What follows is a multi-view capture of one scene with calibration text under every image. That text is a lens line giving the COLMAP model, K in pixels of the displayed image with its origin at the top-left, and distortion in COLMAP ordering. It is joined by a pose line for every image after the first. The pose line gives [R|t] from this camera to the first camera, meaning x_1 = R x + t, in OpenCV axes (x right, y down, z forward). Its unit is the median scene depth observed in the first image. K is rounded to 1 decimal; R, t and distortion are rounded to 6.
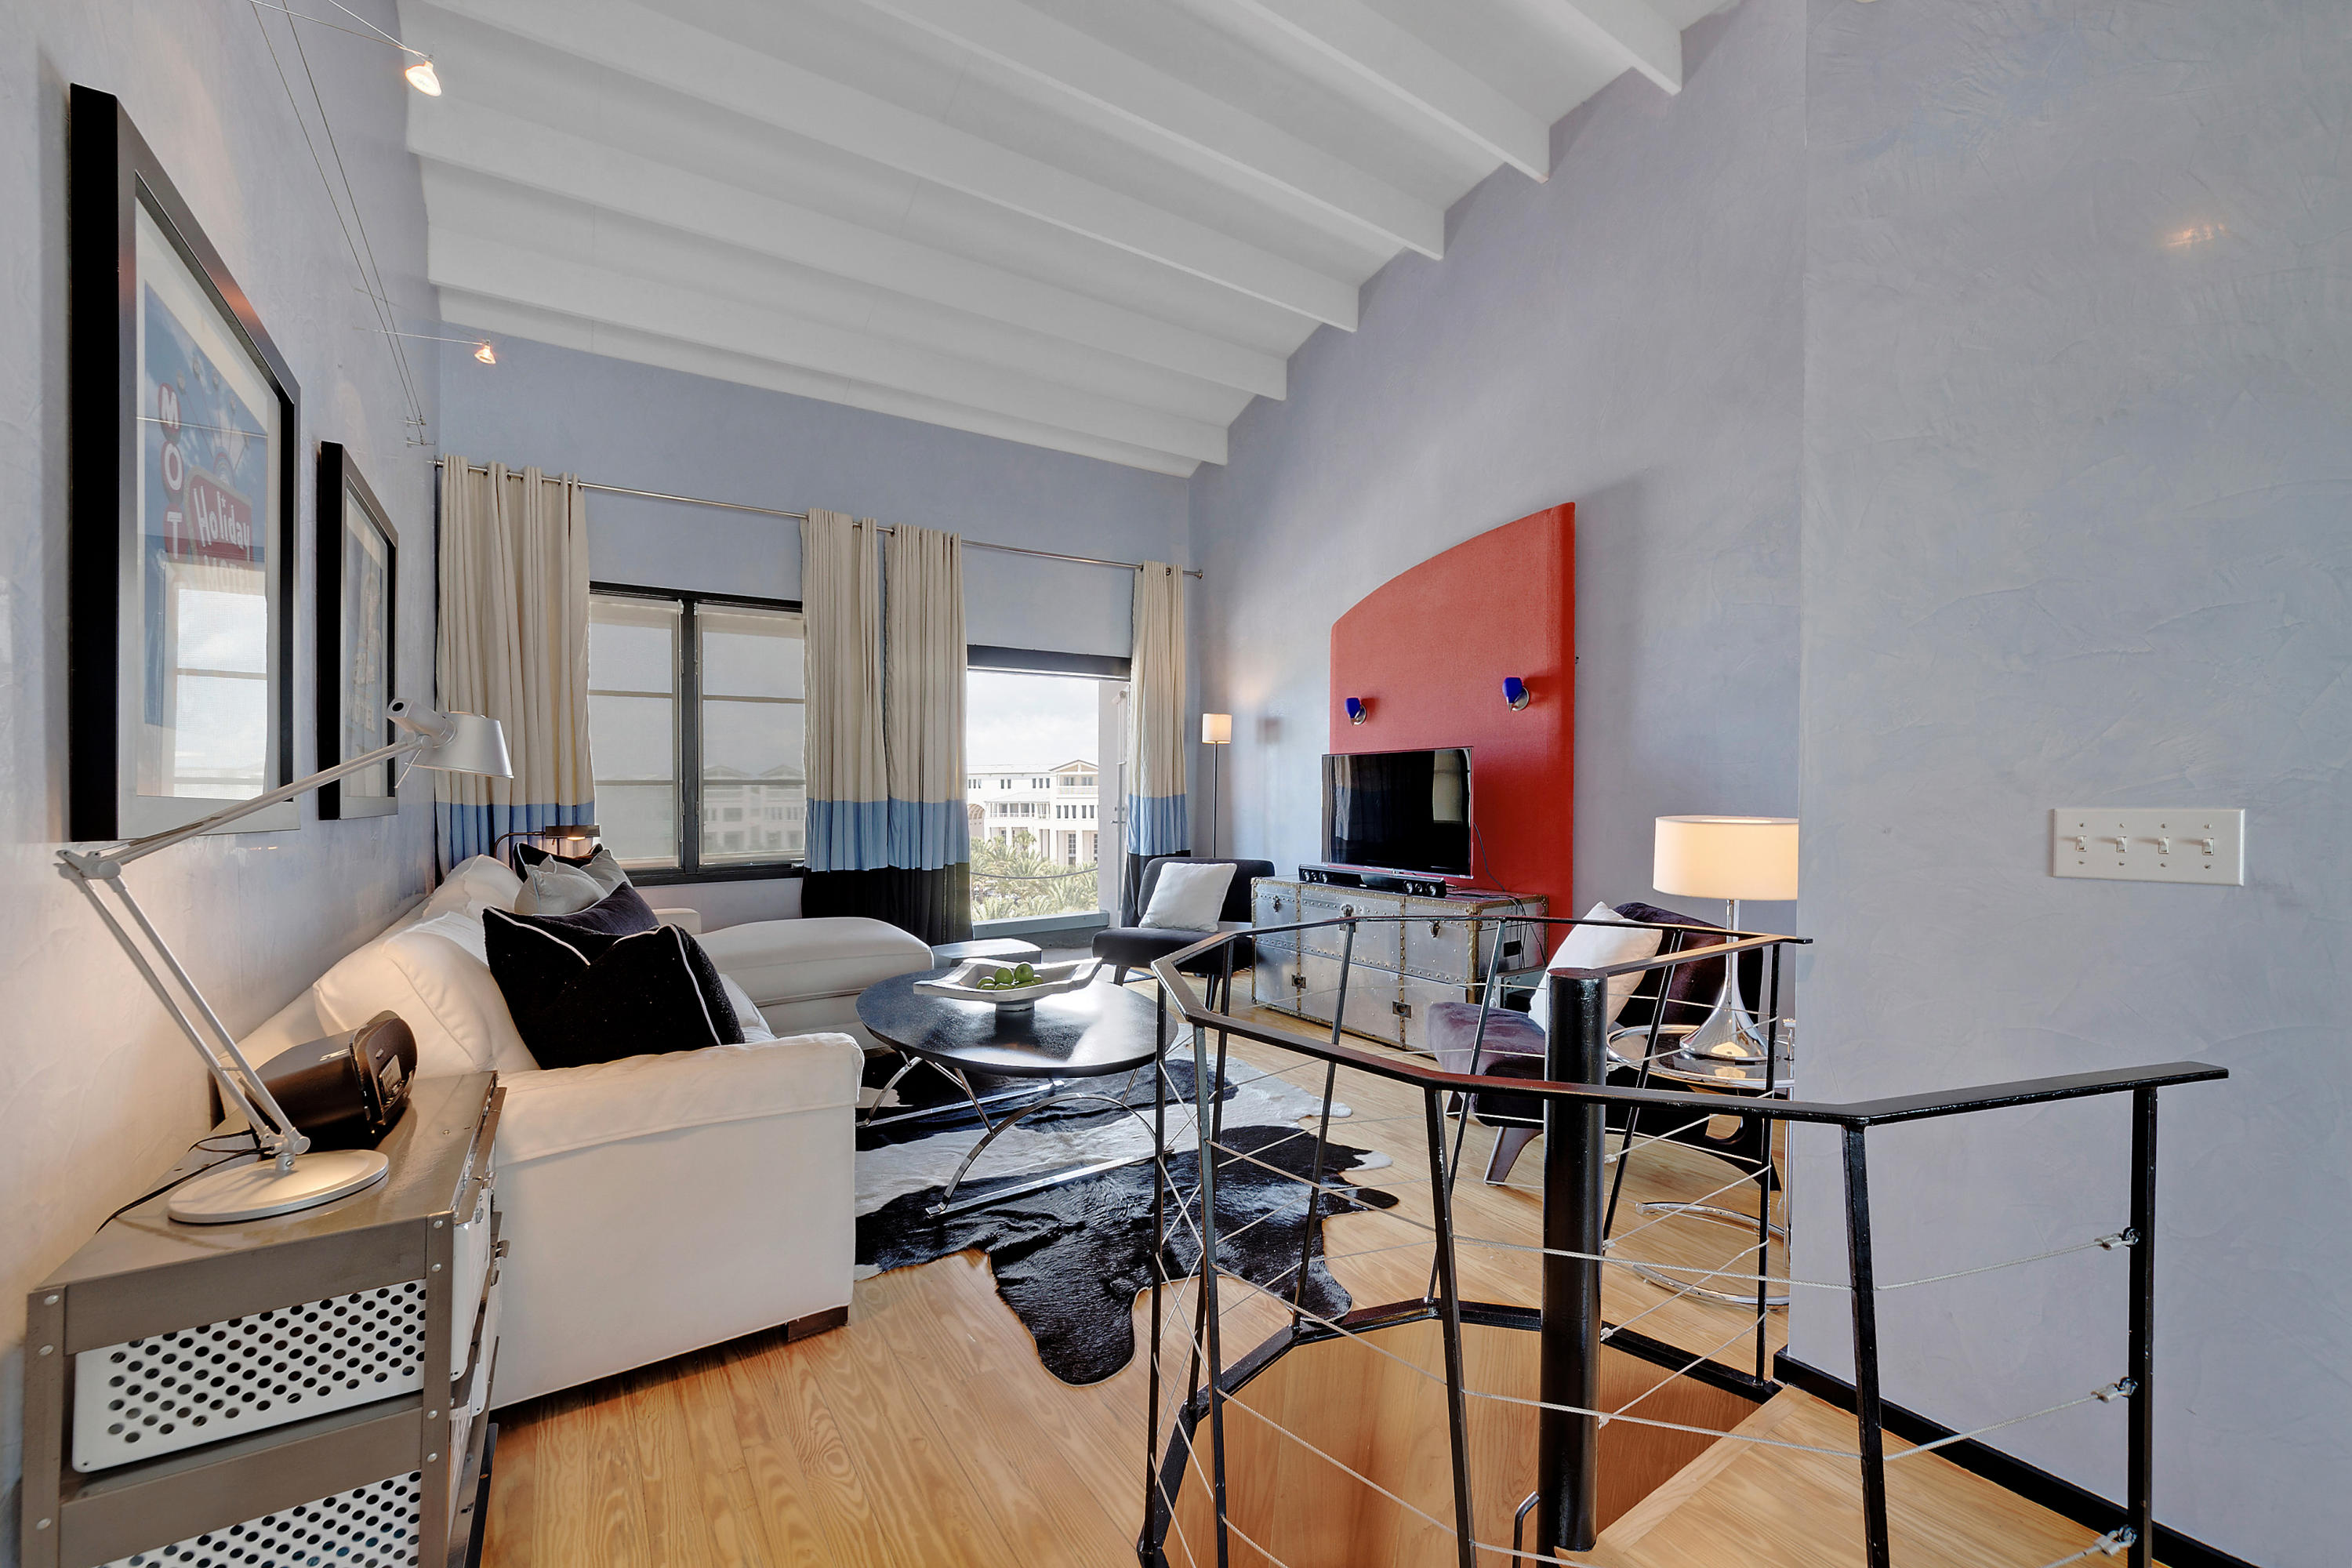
lens RADIAL K [[951.8, 0, 1200.7], [0, 951.8, 789.3], [0, 0, 1]] dist [-0.015545, 0.001348]
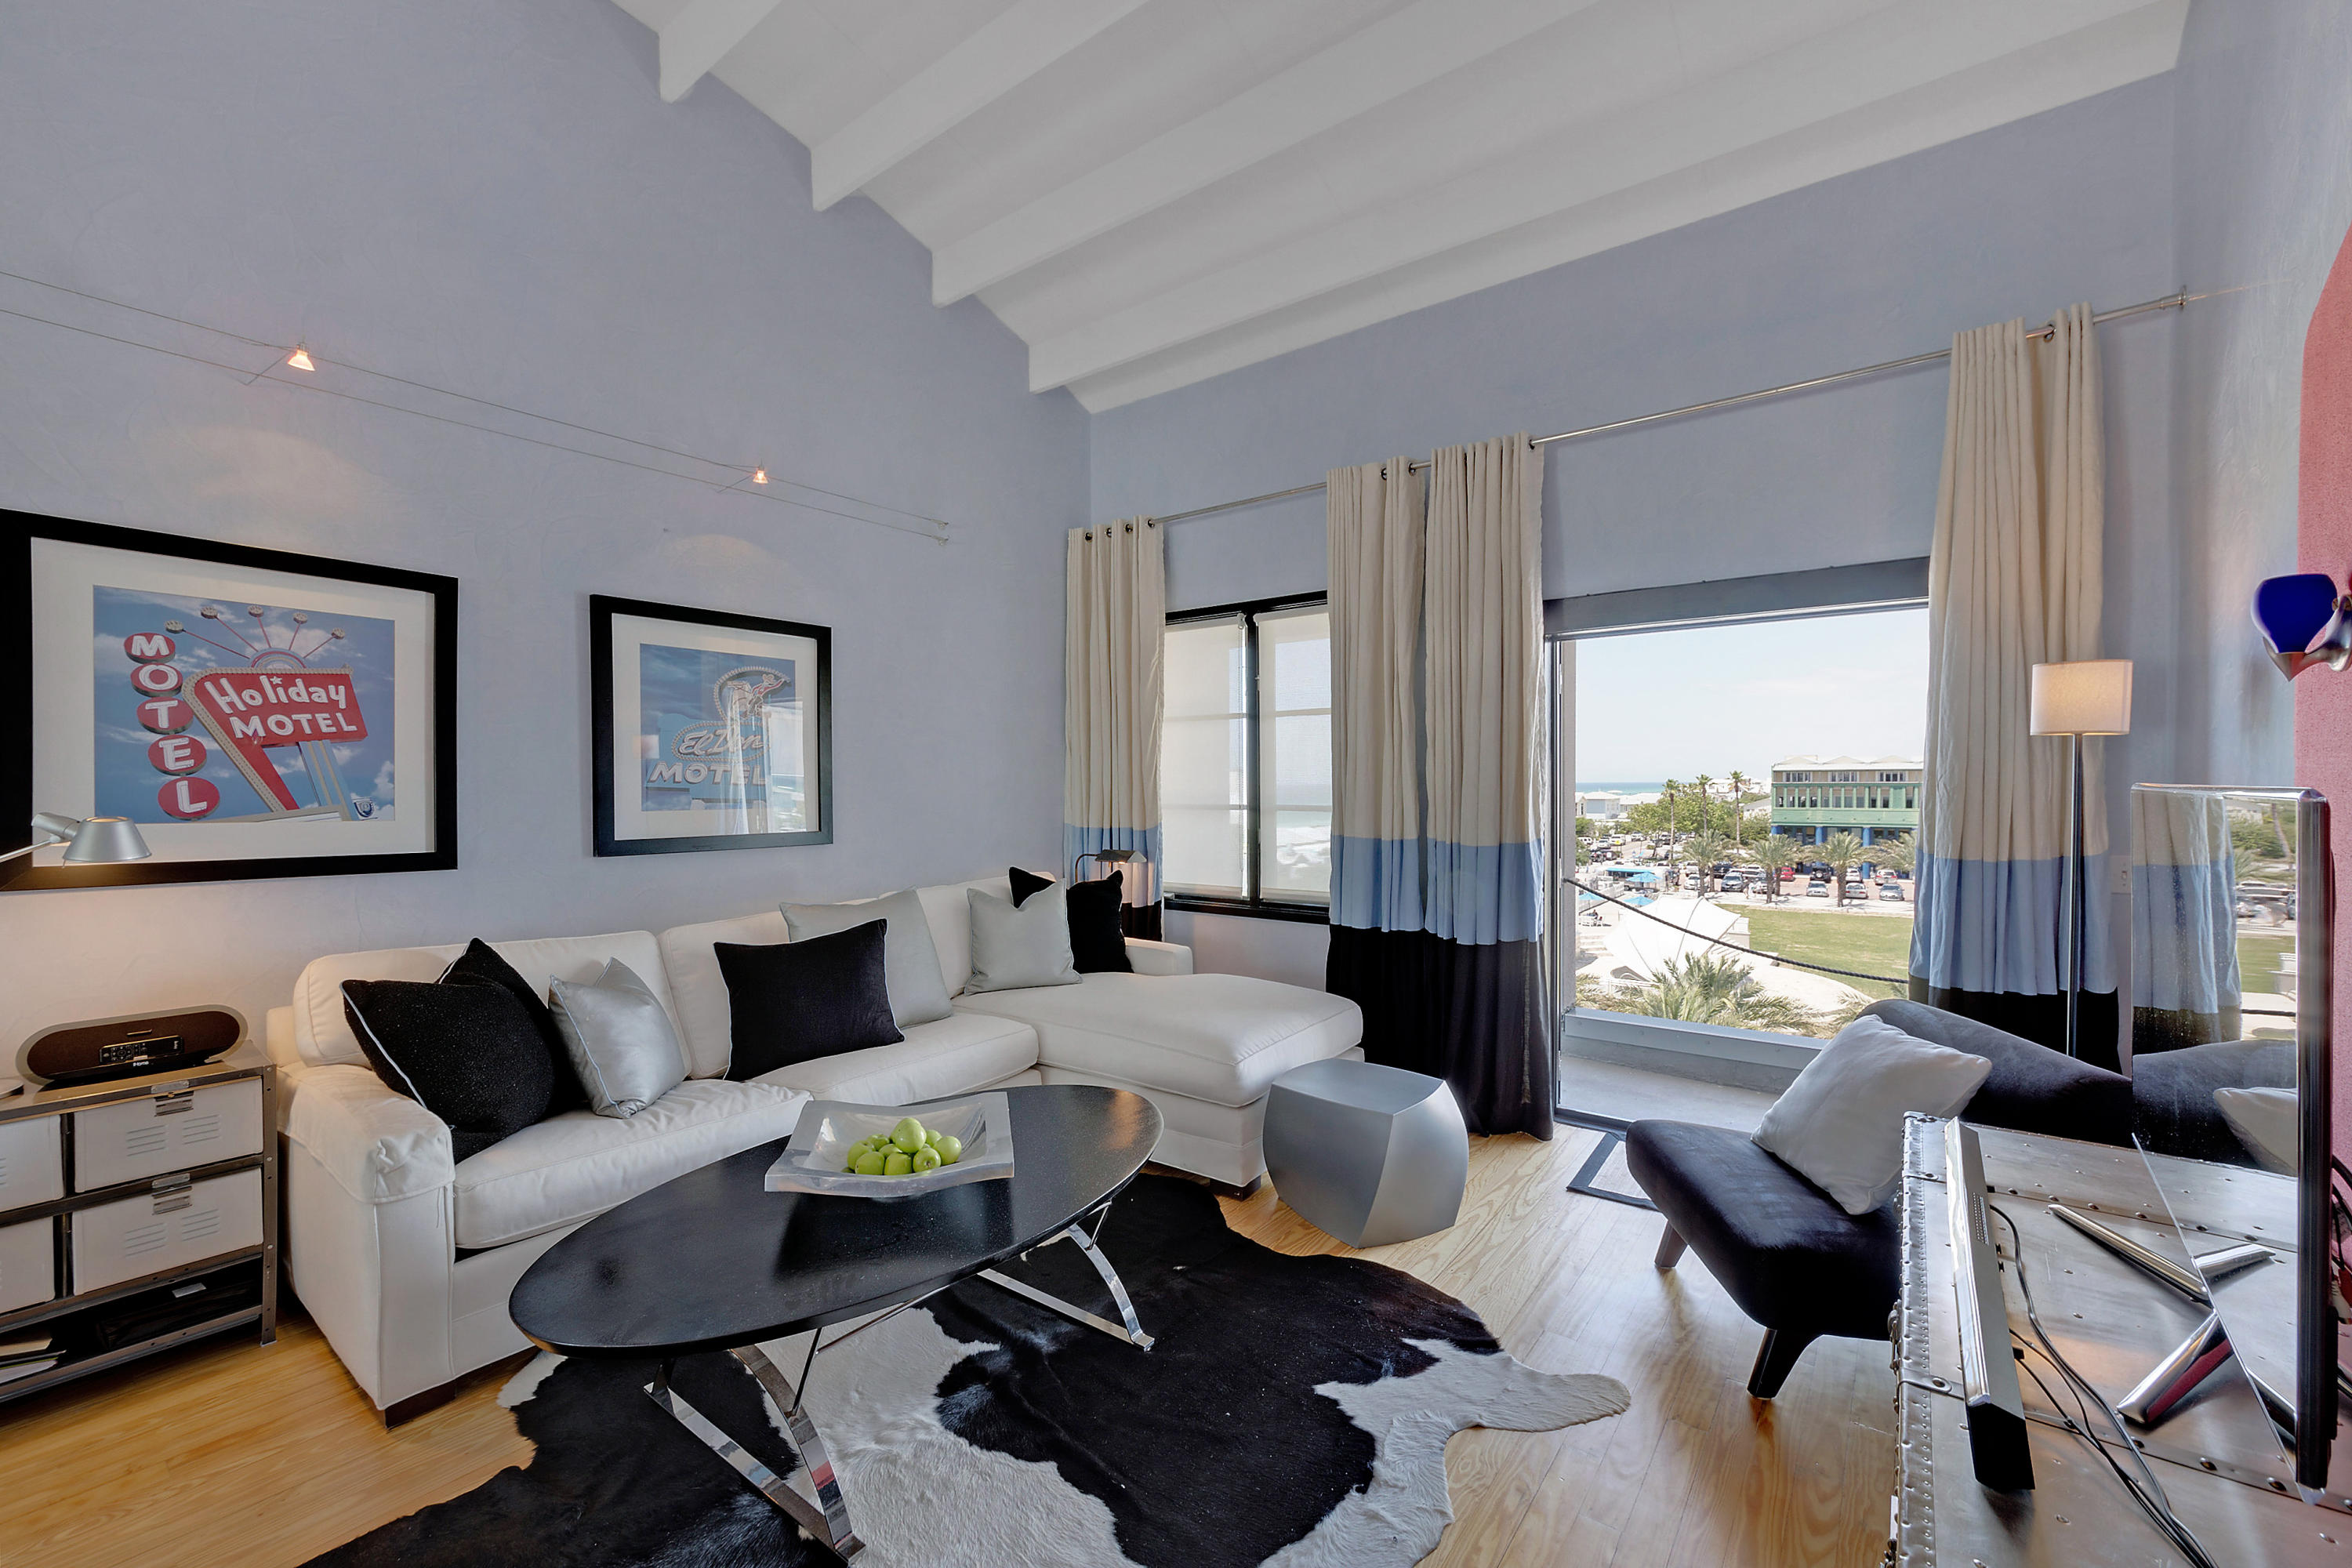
lens RADIAL K [[951.8, 0, 1178.5], [0, 951.8, 794.1], [0, 0, 1]] dist [-0.015545, 0.001348]
pose [[0.315550, 0.013199, -0.948817, 0.365502], [0.000402, 0.999901, 0.014043, -0.039271], [0.948909, -0.004812, 0.315513, 0.722465]]
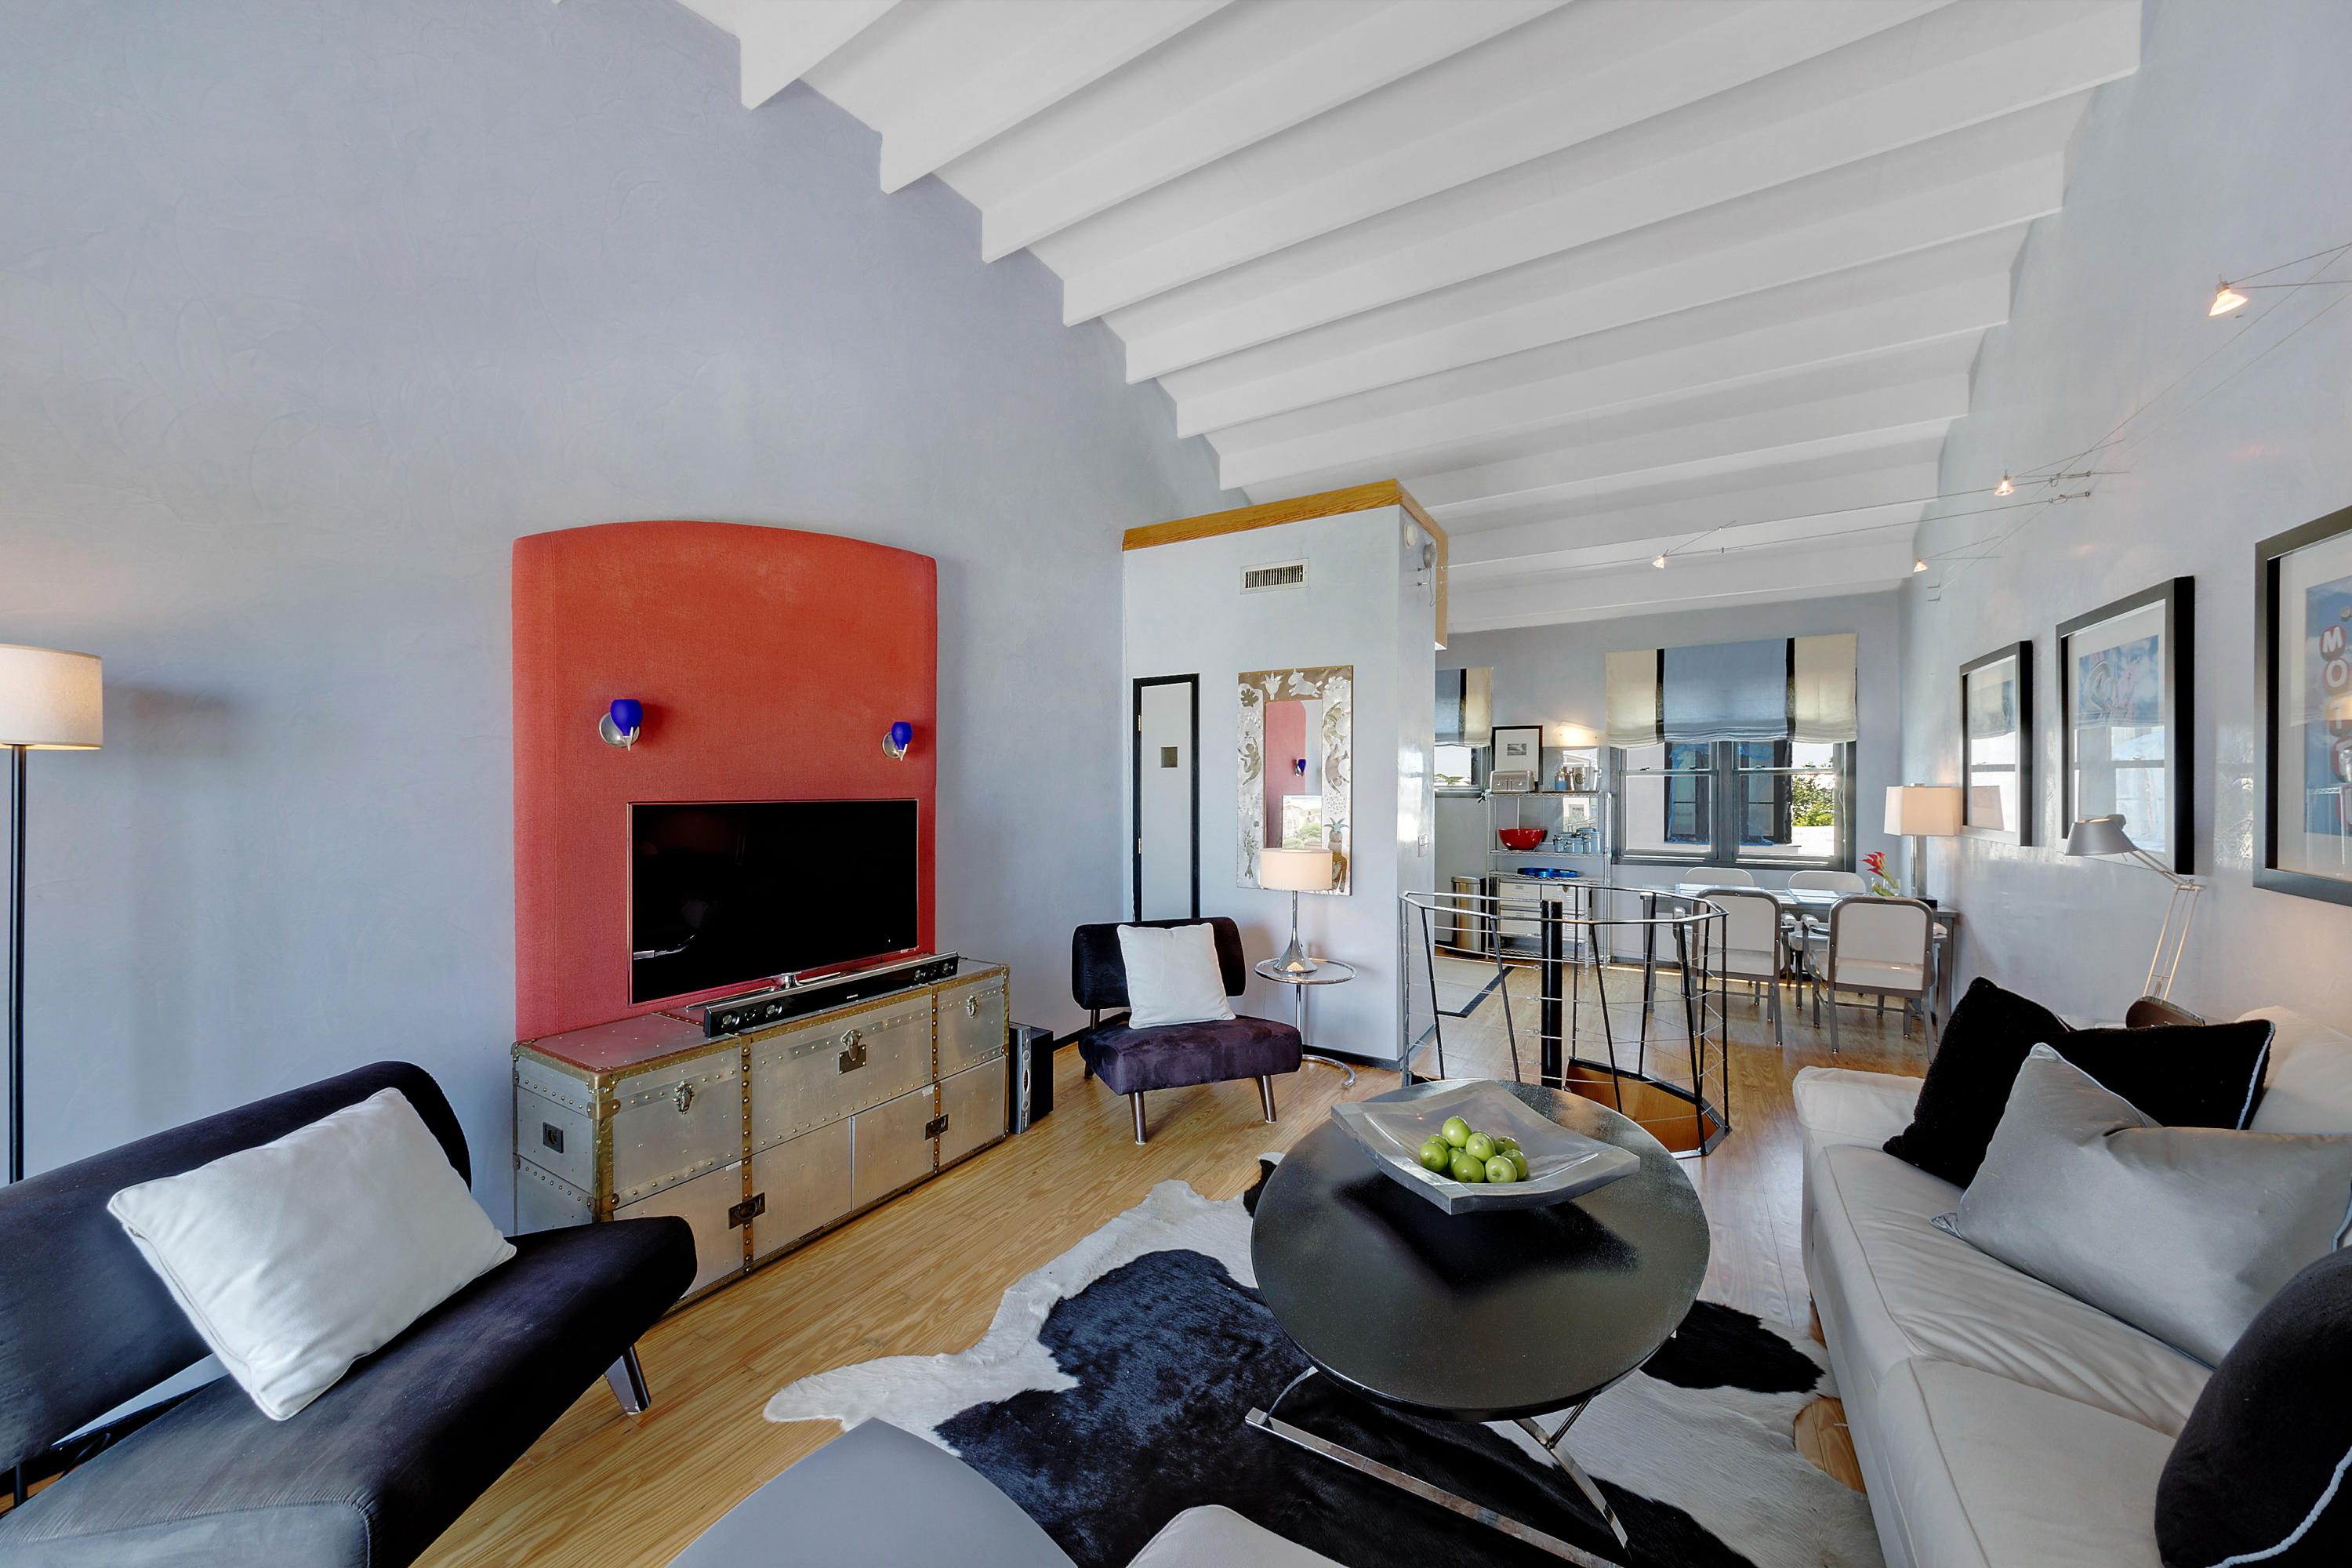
lens RADIAL K [[819.8, 0, 1176.5], [0, 819.8, 790.1], [0, 0, 1]] dist [0.010583, 0.000023]
pose [[-0.440638, 0.008421, 0.897645, -0.476192], [0.012544, 0.999916, -0.003222, -0.044952], [-0.897597, 0.009840, -0.440707, 1.078235]]
